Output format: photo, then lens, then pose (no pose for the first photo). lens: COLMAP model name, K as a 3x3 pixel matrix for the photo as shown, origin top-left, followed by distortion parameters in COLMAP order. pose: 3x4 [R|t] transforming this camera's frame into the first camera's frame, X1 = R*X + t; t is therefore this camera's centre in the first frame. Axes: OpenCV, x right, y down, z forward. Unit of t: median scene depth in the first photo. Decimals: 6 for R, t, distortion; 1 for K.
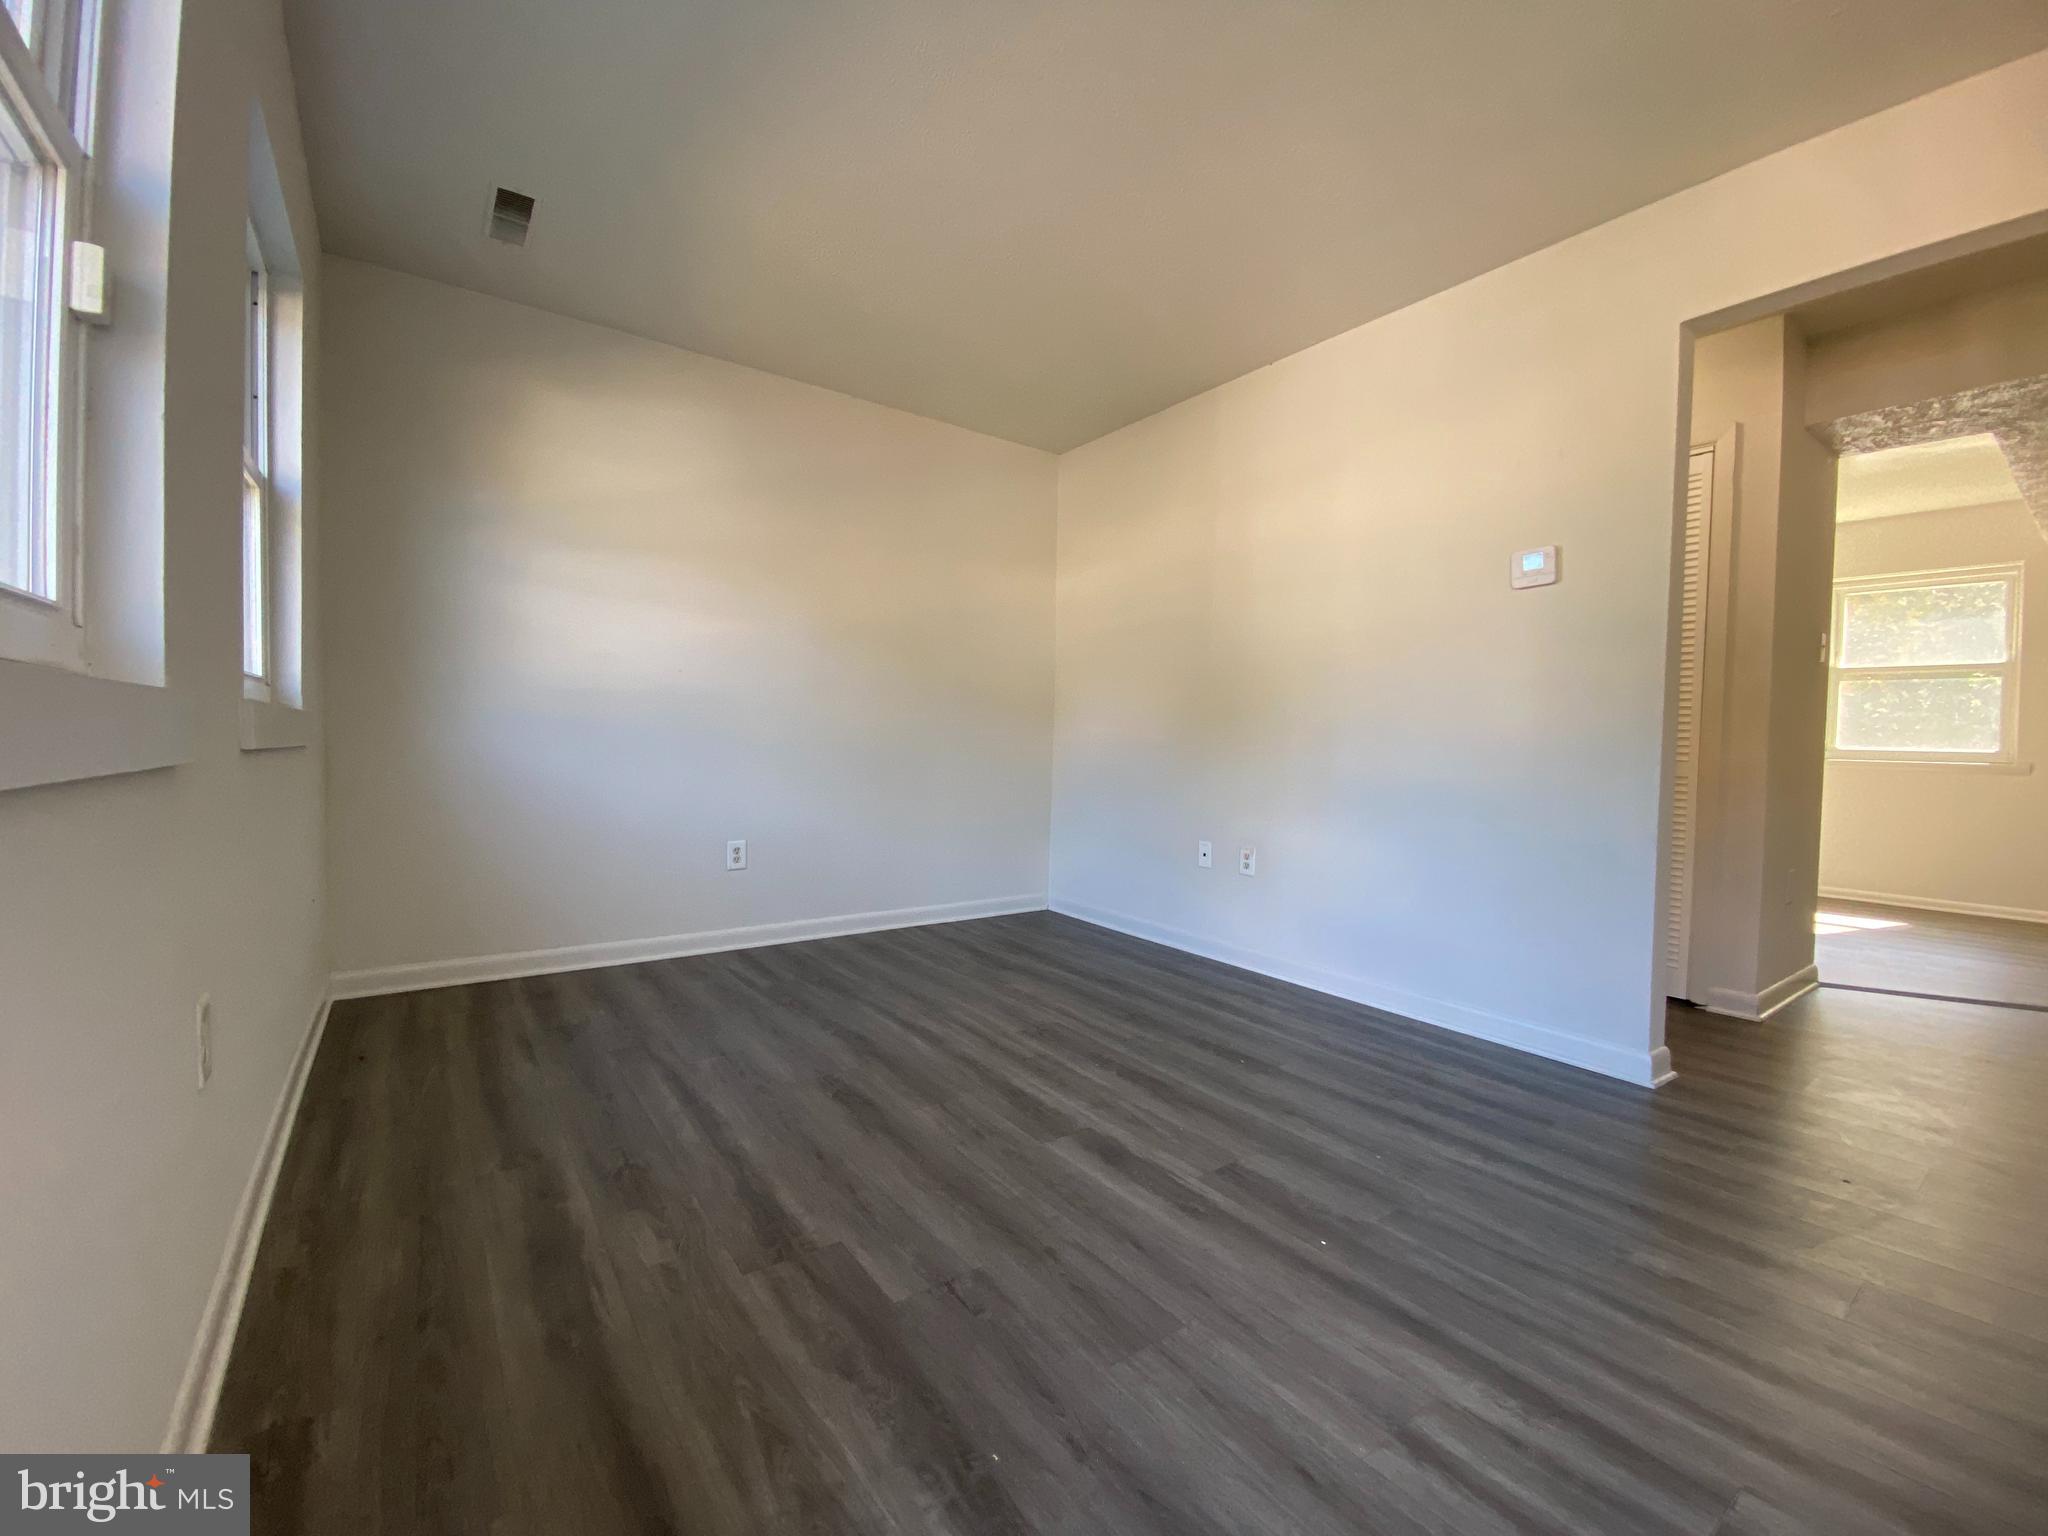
lens RADIAL K [[804.7, 0, 1024.0], [0, 804.7, 768.0], [0, 0, 1]] dist [0.000079, -0.017599]
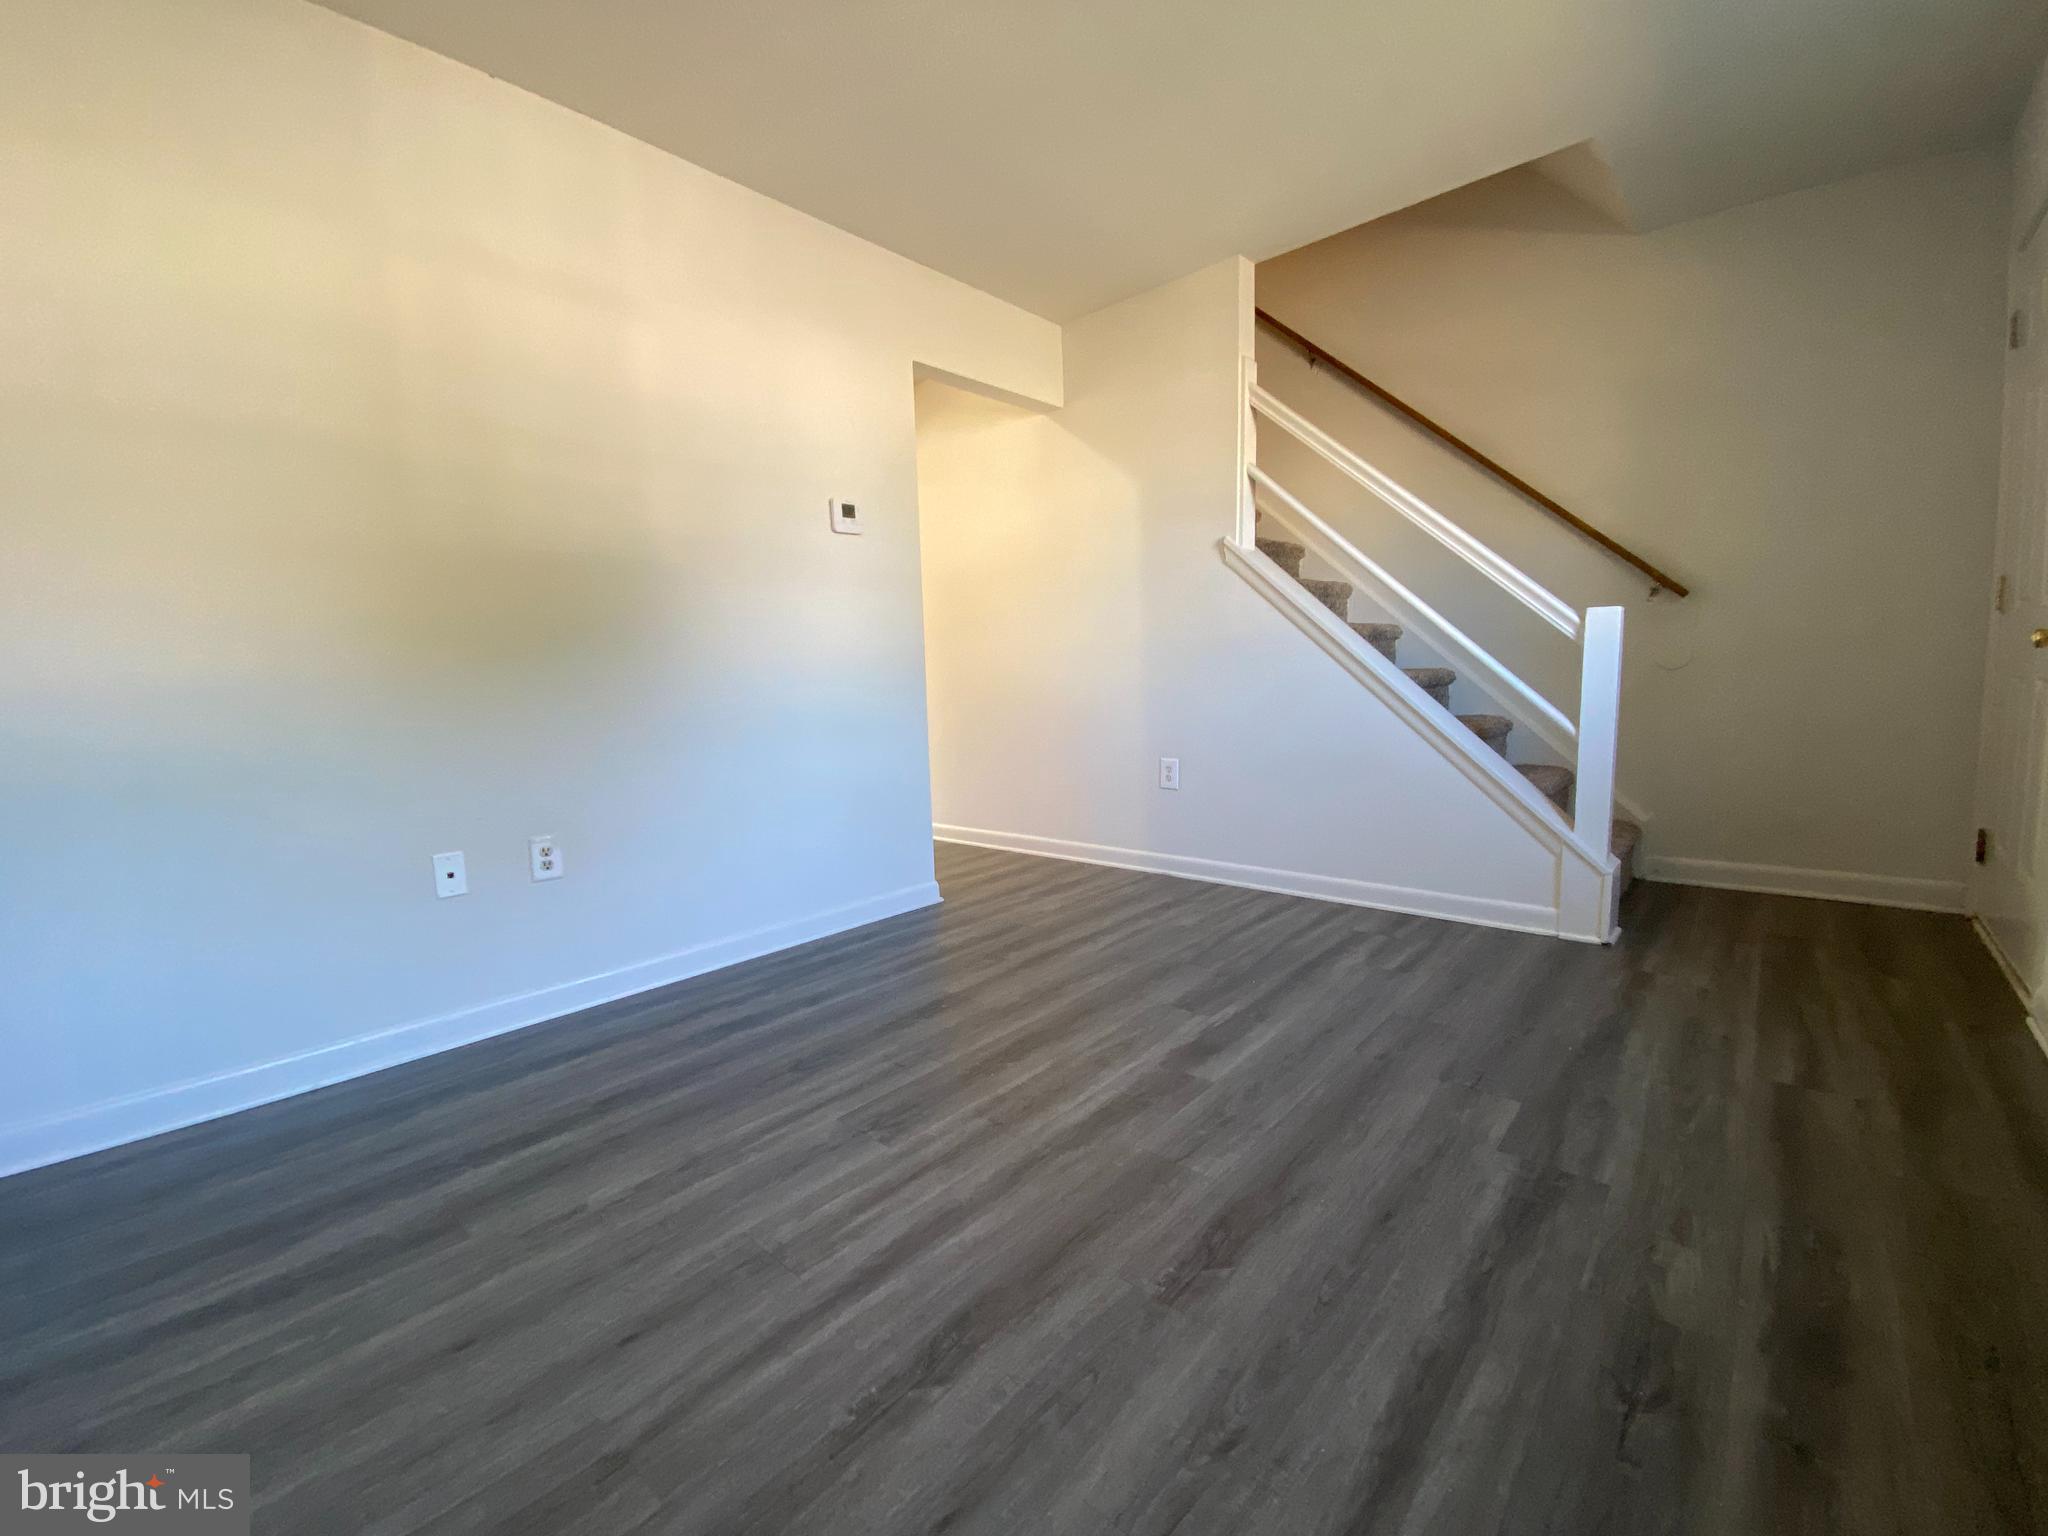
lens RADIAL K [[835.2, 0, 1026.4], [0, 835.2, 770.4], [0, 0, 1]] dist [0.020555, -0.020406]
pose [[-0.195895, -0.136302, 0.971106, -0.745843], [0.061843, 0.986605, 0.150952, -0.056149], [-0.978673, 0.089627, -0.184841, 1.200970]]
